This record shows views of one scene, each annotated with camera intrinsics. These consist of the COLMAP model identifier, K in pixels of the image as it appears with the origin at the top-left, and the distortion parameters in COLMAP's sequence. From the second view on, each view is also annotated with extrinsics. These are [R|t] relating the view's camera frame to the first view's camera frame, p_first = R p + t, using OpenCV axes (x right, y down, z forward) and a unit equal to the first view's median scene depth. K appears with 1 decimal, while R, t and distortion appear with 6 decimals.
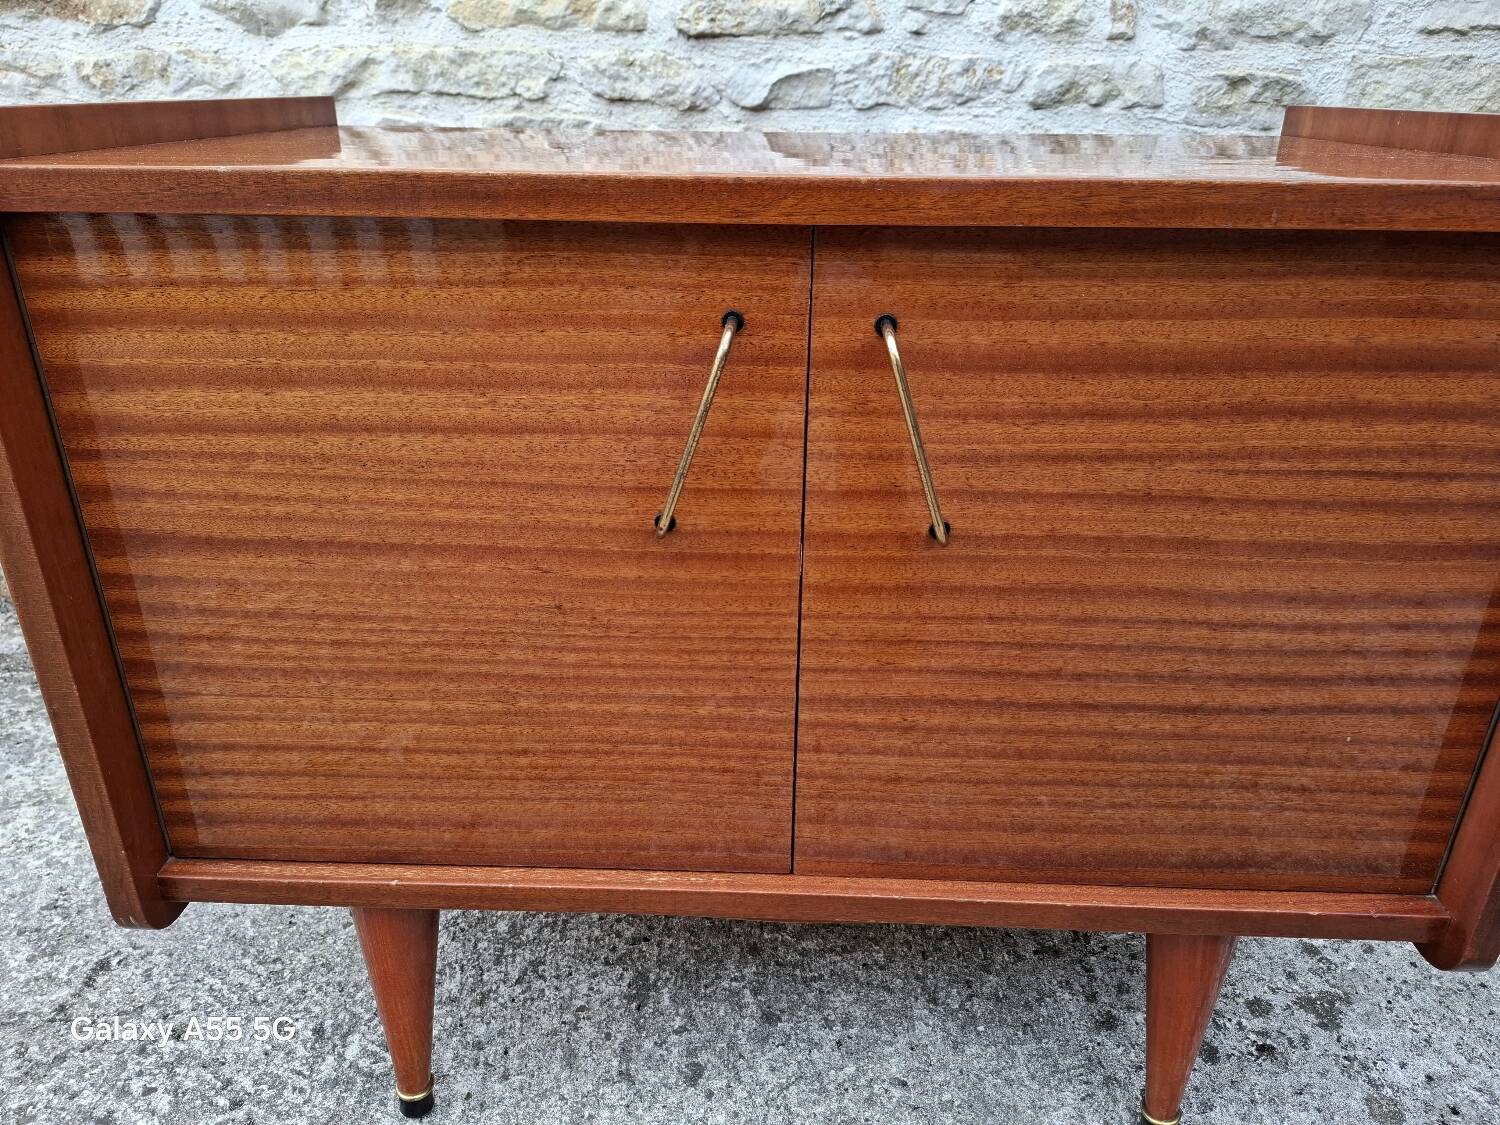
lens RADIAL K [[1045.3, 0, 746.0], [0, 1045.3, 571.2], [0, 0, 1]] dist [0.050323, -0.055611]
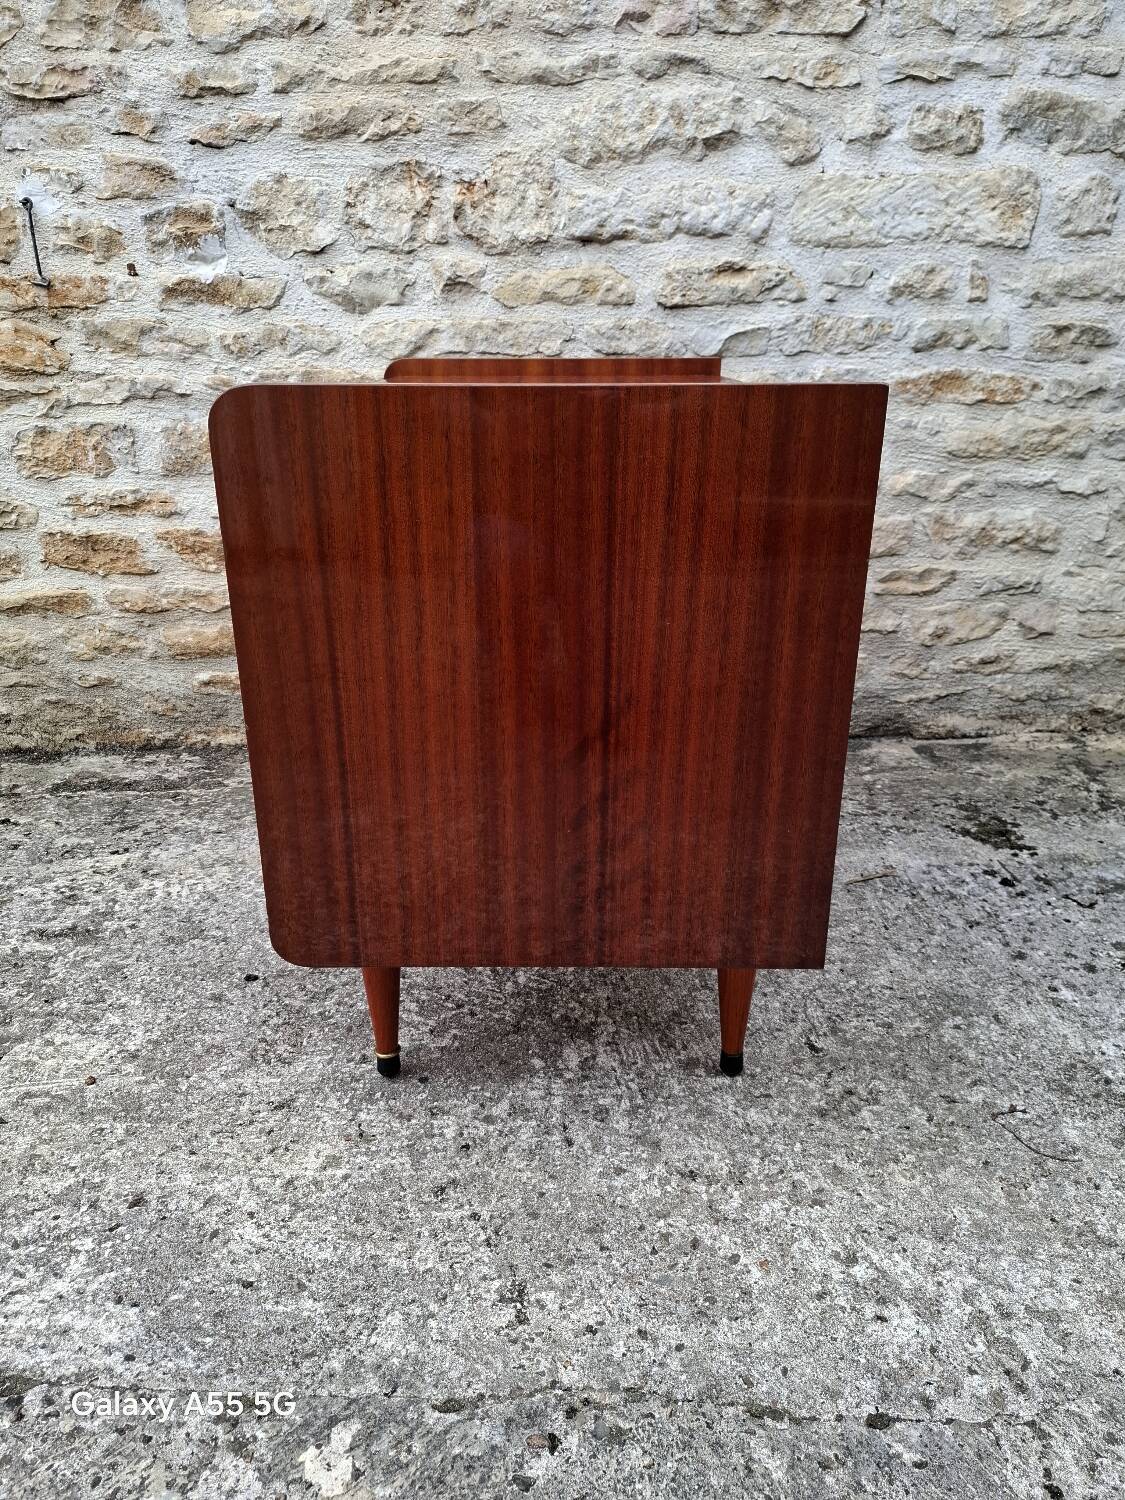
lens RADIAL K [[1045.3, 0, 556.0], [0, 1045.3, 753.8], [0, 0, 1]] dist [0.050323, -0.055611]
pose [[0.999612, -0.026711, 0.007840, -0.224676], [0.027050, 0.998534, -0.046894, 0.139242], [-0.006576, 0.047088, 0.998869, -0.352498]]
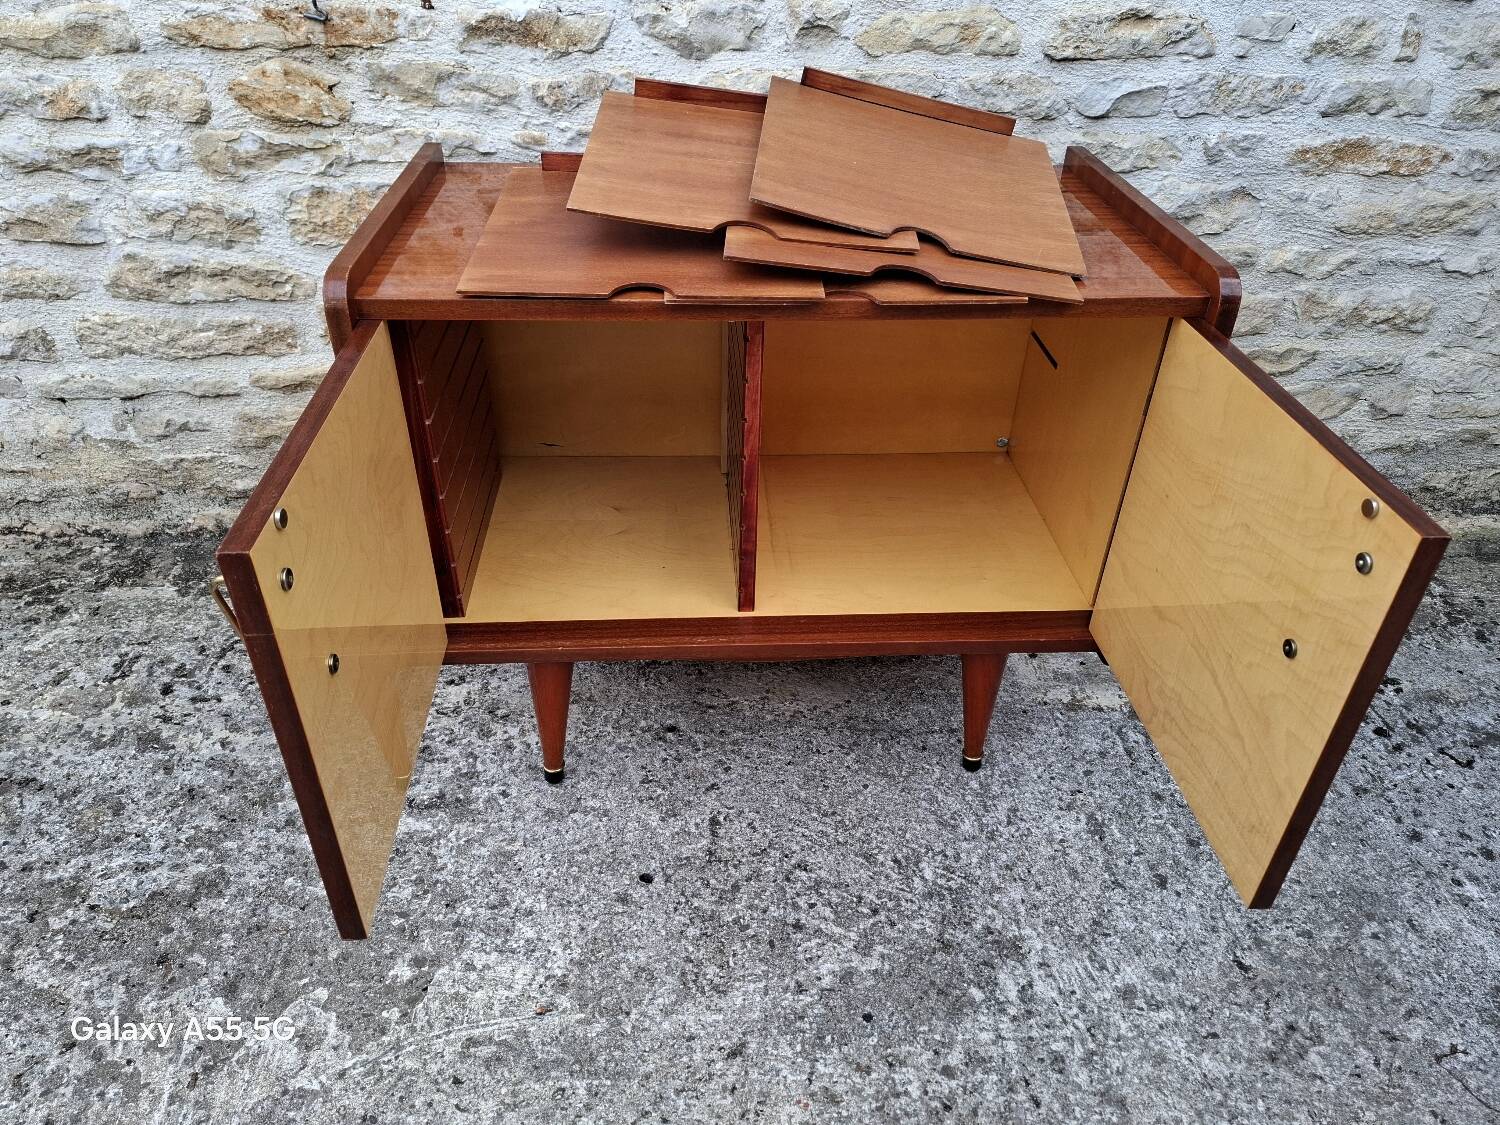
lens RADIAL K [[1045.3, 0, 740.3], [0, 1045.3, 559.6], [0, 0, 1]] dist [0.050323, -0.055611]
pose [[0.998376, -0.026013, 0.050682, -0.481326], [0.016706, 0.984234, 0.176080, -0.168674], [-0.054463, -0.174947, 0.983070, -0.247701]]
